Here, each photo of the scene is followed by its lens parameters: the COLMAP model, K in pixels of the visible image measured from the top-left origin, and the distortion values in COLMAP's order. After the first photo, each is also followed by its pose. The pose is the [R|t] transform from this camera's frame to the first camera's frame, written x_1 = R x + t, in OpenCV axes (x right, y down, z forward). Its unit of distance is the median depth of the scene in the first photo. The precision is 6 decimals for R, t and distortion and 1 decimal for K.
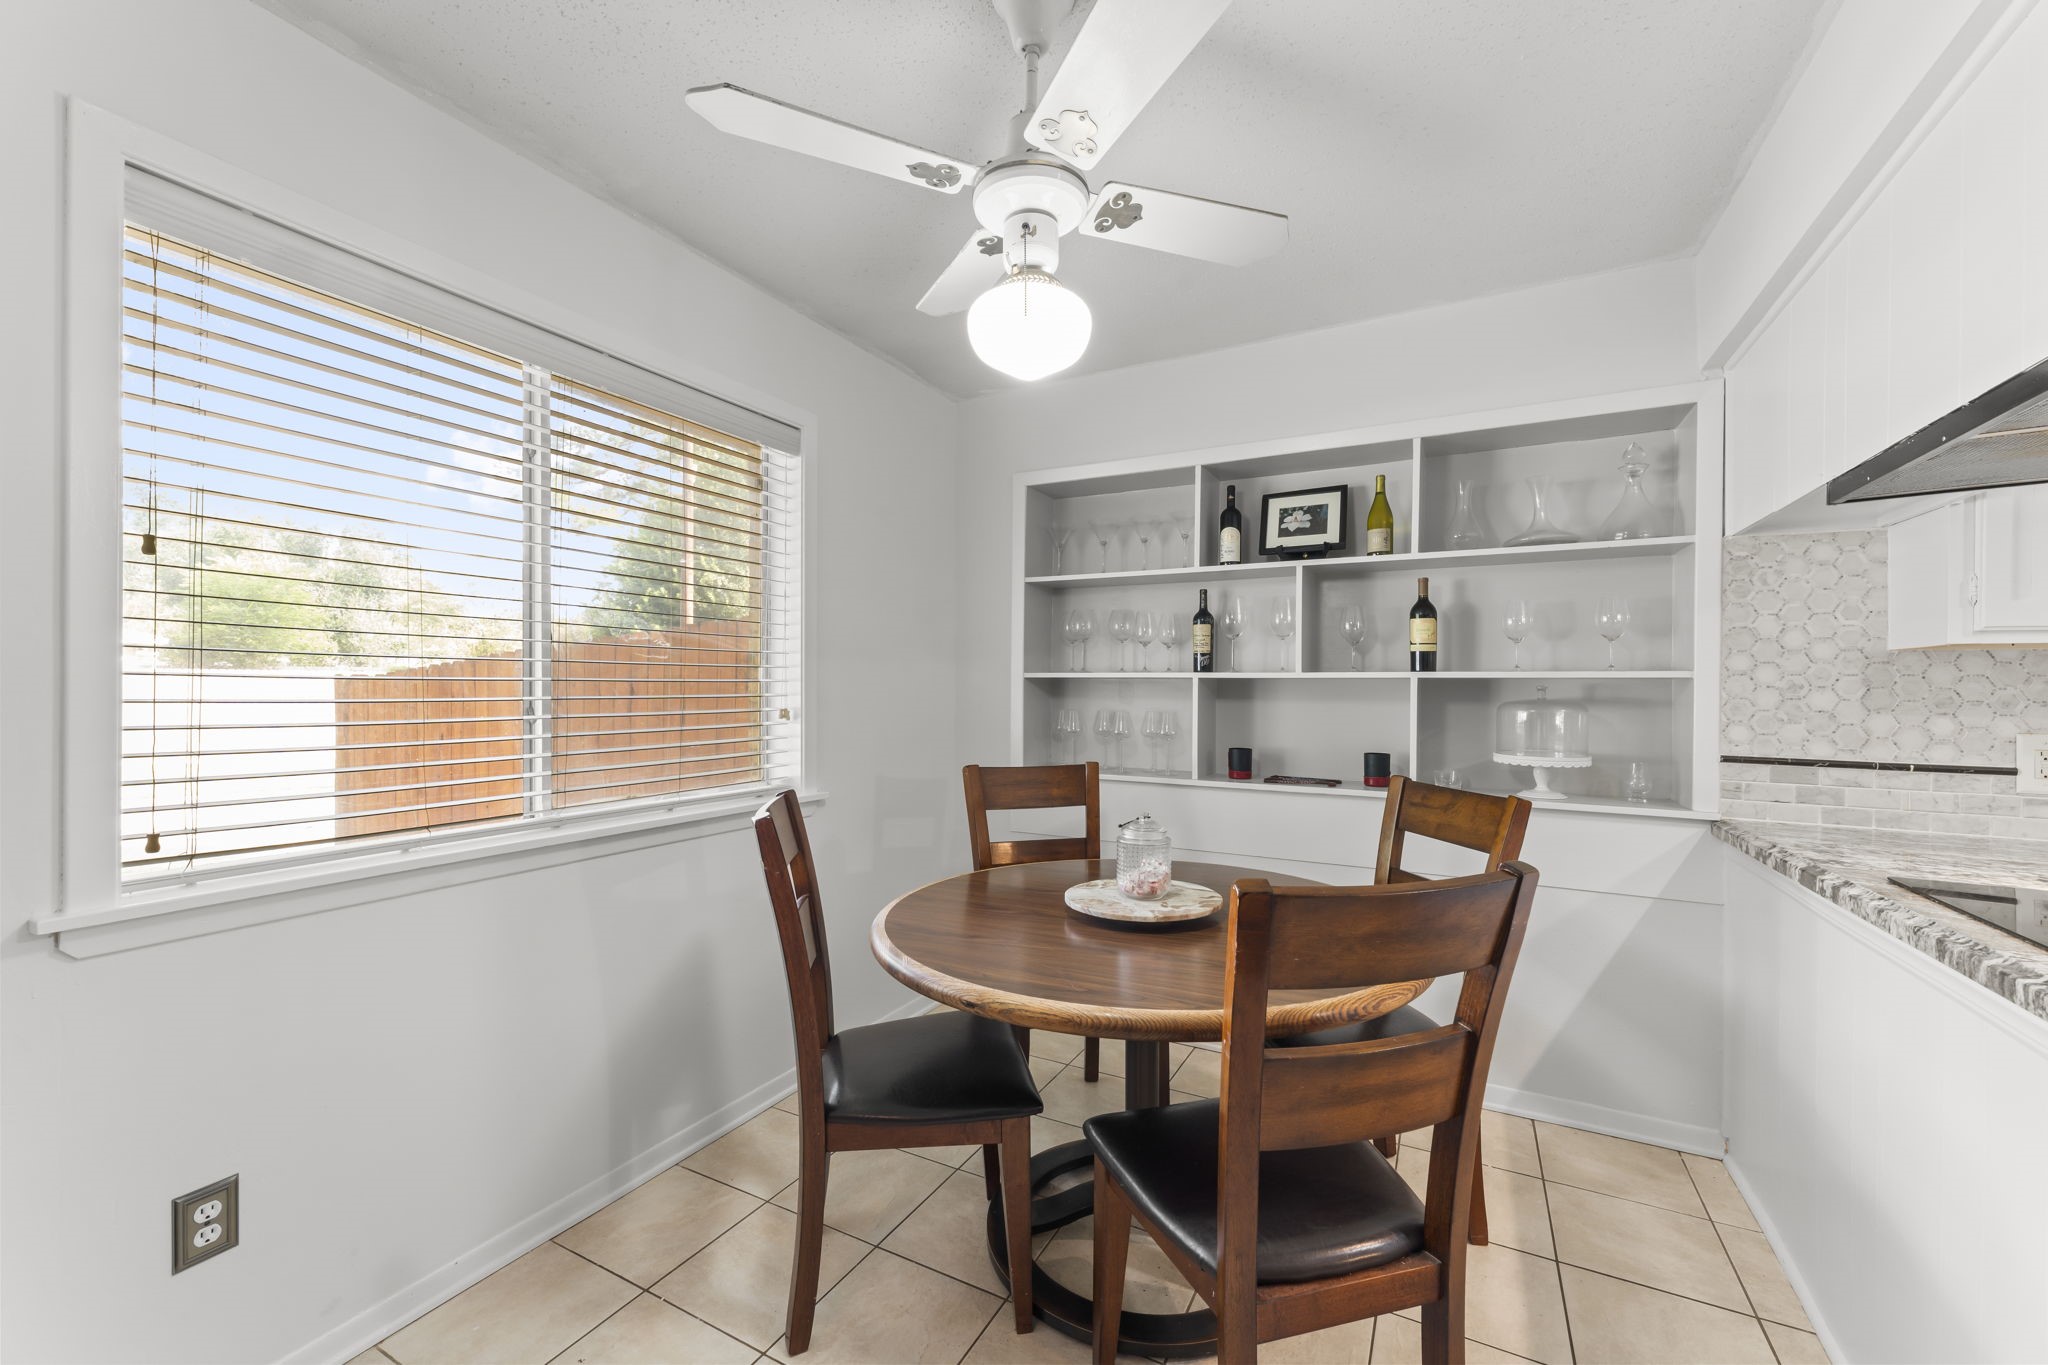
lens RADIAL K [[812.5, 0, 1020.2], [0, 812.5, 685.6], [0, 0, 1]] dist [-0.002082, 0.000266]
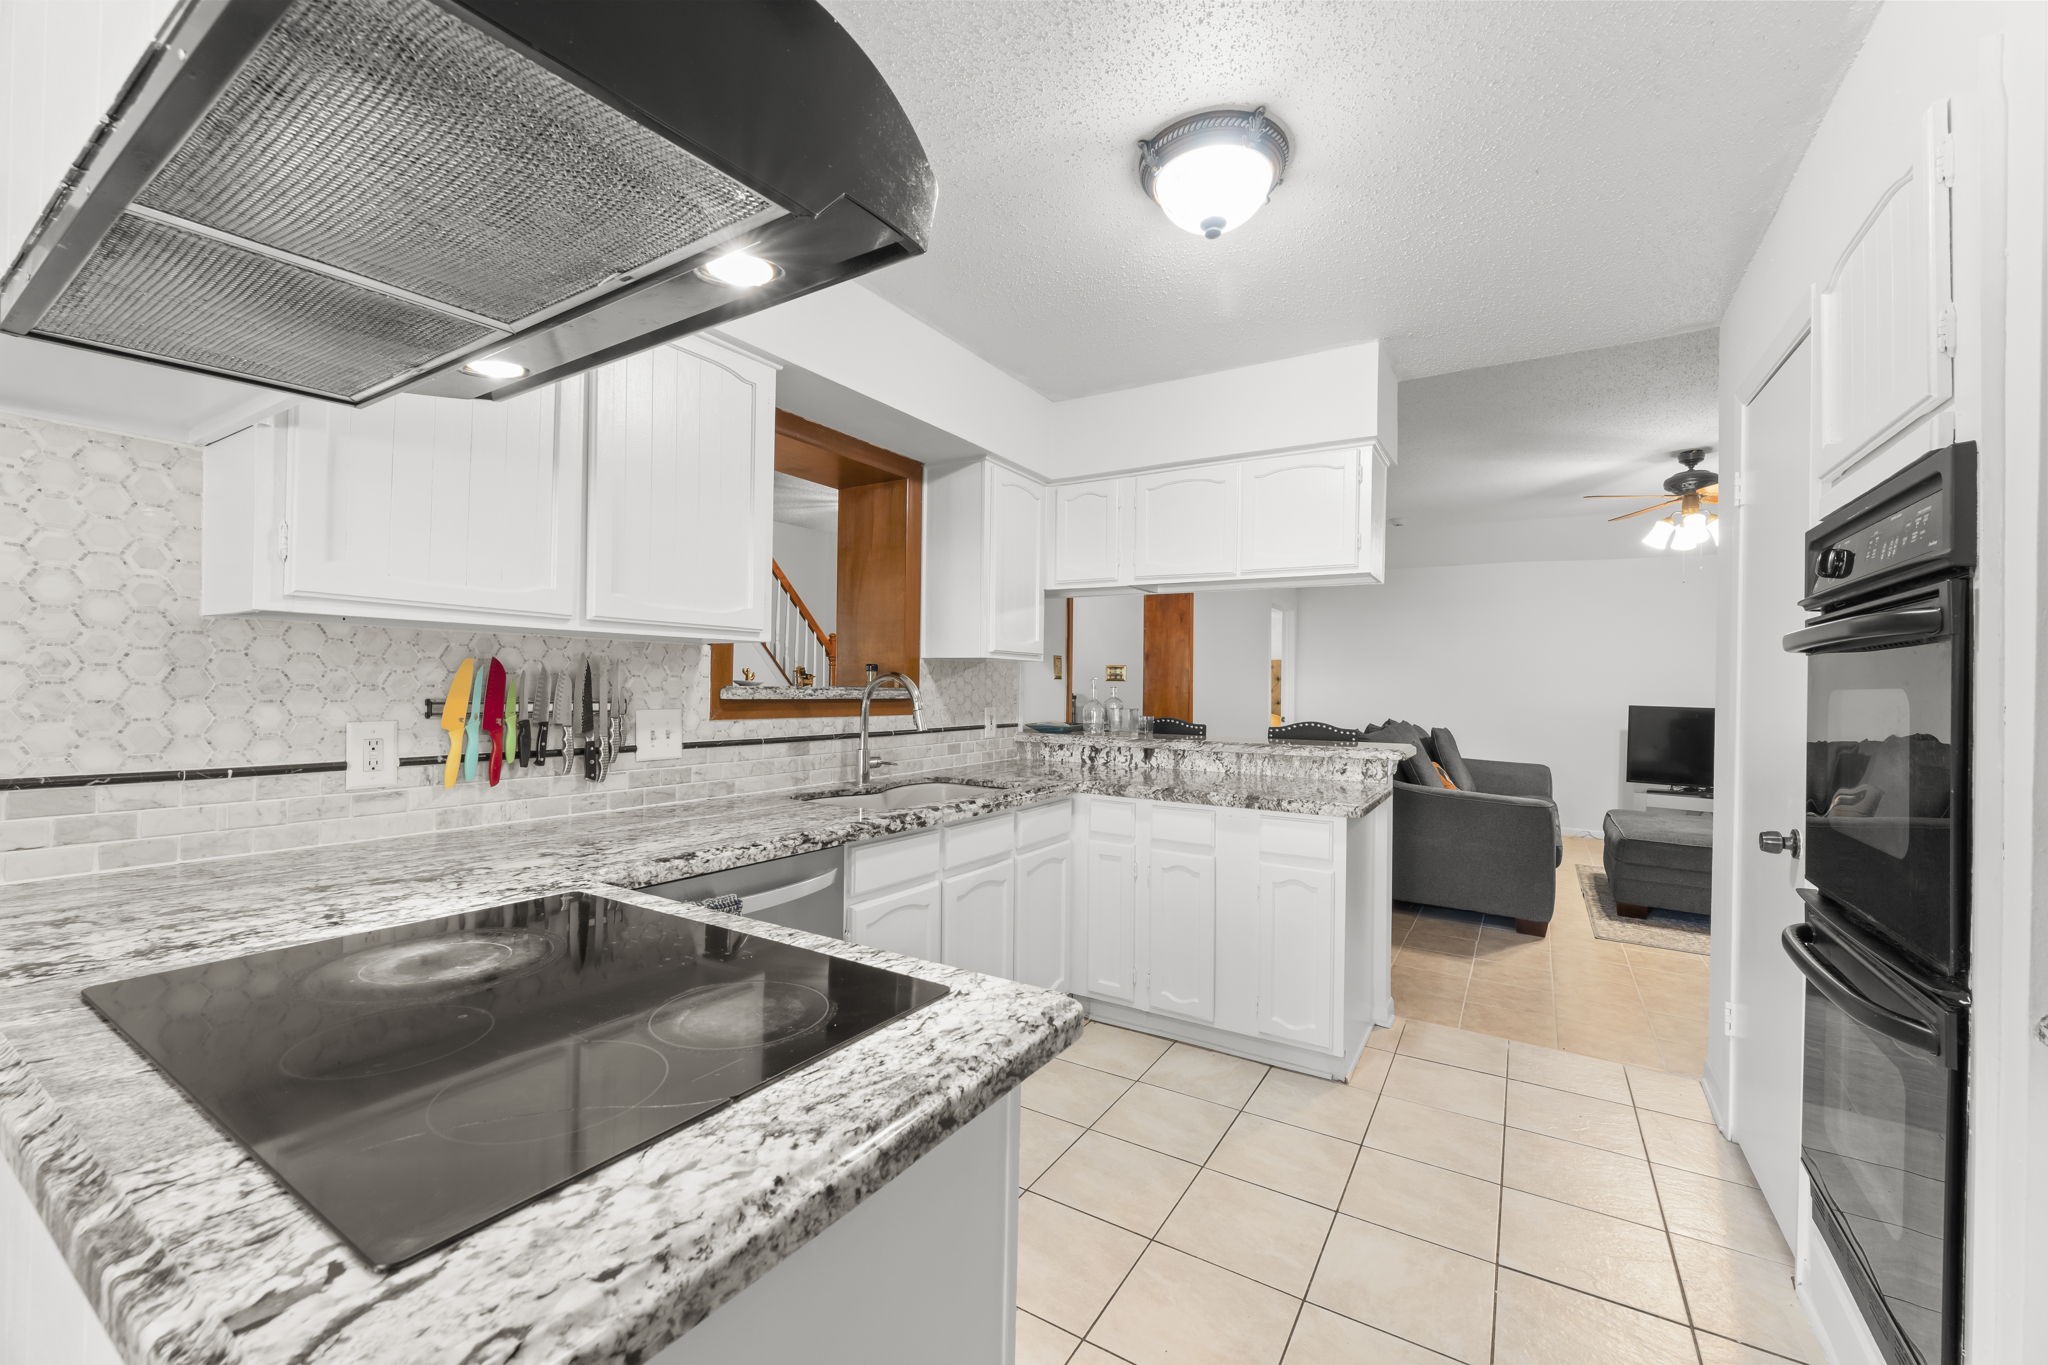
lens RADIAL K [[812.5, 0, 1018.9], [0, 812.5, 682.2], [0, 0, 1]] dist [-0.002082, 0.000266]
pose [[0.066994, -0.003723, 0.997746, 0.387953], [-0.015578, 0.999867, 0.004777, 0.001429], [-0.997632, -0.015863, 0.066927, 0.213045]]
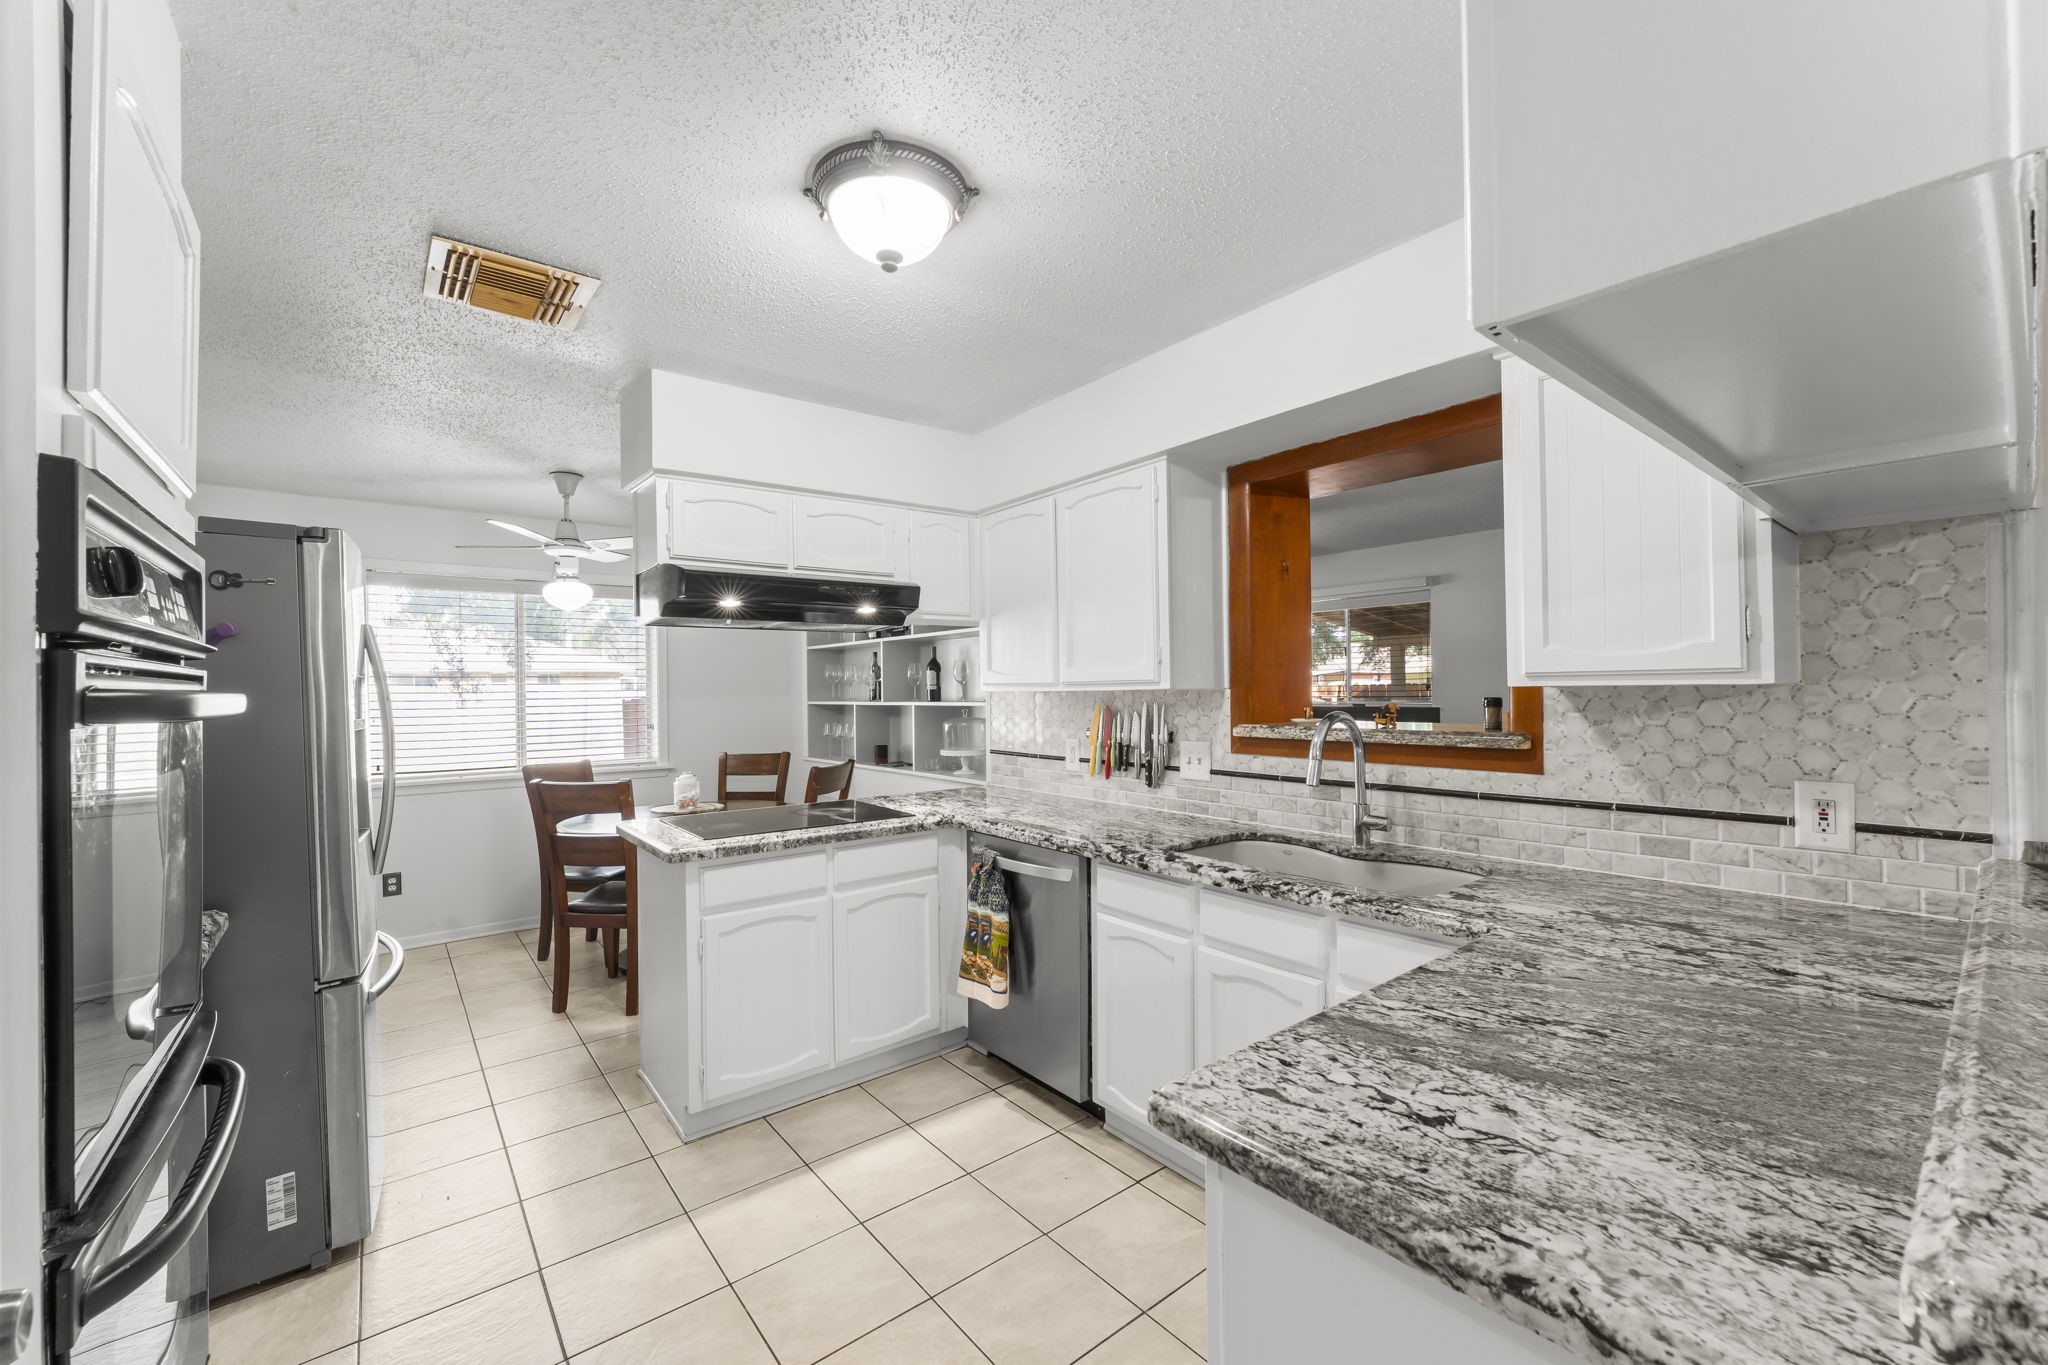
lens RADIAL K [[812.5, 0, 1023.6], [0, 812.5, 685.3], [0, 0, 1]] dist [-0.002082, 0.000266]
pose [[0.917822, -0.024171, -0.396255, 1.783607], [0.020954, 0.999703, -0.012446, -0.035648], [0.396438, 0.003120, 0.918056, -0.676326]]
